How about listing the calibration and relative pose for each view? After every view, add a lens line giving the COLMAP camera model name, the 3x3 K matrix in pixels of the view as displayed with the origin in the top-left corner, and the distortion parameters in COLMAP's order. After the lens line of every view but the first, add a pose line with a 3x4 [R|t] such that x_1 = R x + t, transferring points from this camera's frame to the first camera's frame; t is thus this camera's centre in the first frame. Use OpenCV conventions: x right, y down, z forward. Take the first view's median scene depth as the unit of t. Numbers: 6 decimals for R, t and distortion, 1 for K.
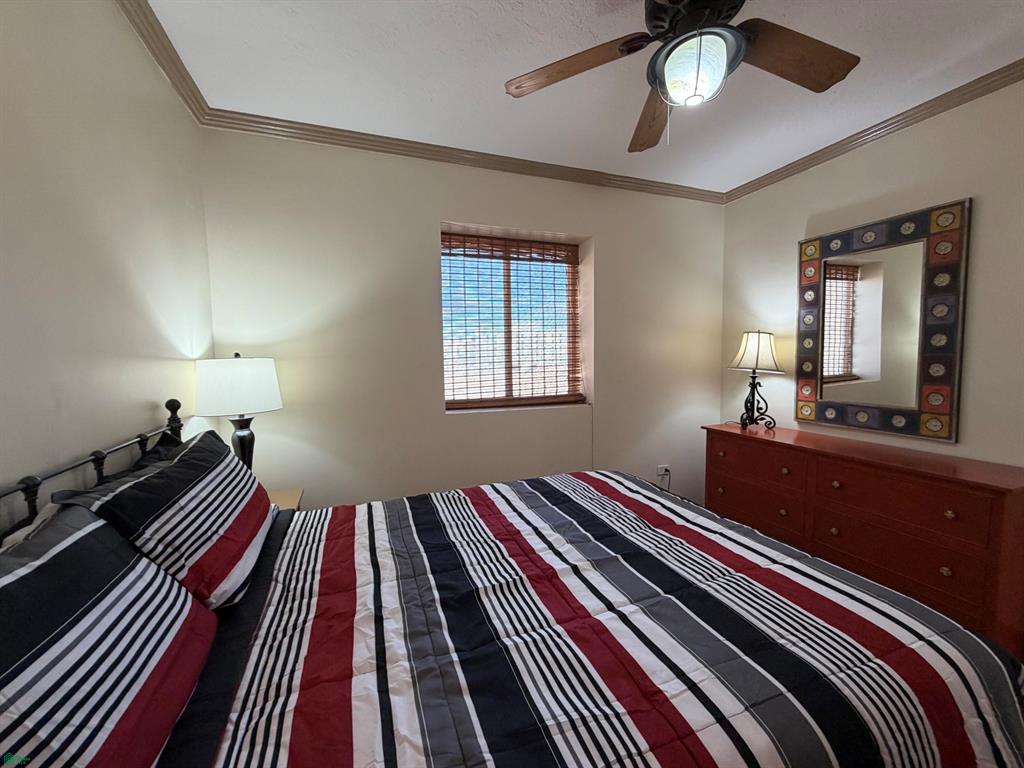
lens RADIAL K [[408.9, 0, 507.7], [0, 408.9, 384.4], [0, 0, 1]] dist [-0.001083, 0.000289]
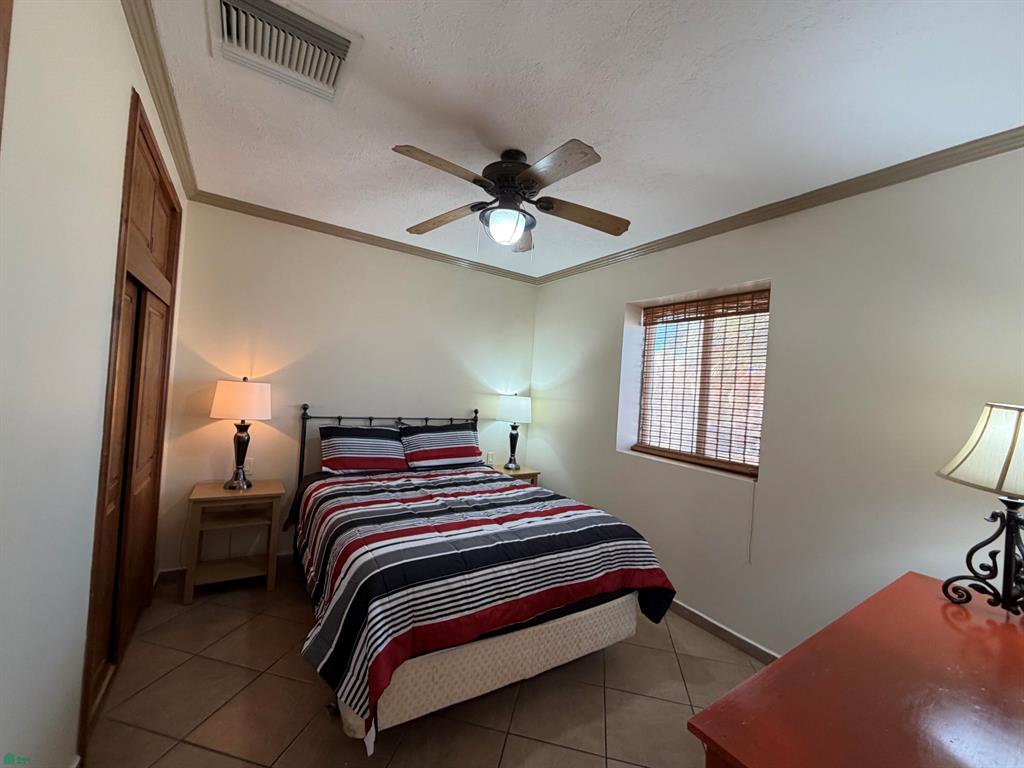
lens RADIAL K [[408.9, 0, 507.7], [0, 408.9, 384.4], [0, 0, 1]] dist [-0.001083, 0.000289]
pose [[0.220812, 0.014068, -0.975215, 0.910841], [-0.155967, 0.987538, -0.021069, -0.046053], [0.962765, 0.156753, 0.220255, 0.334356]]
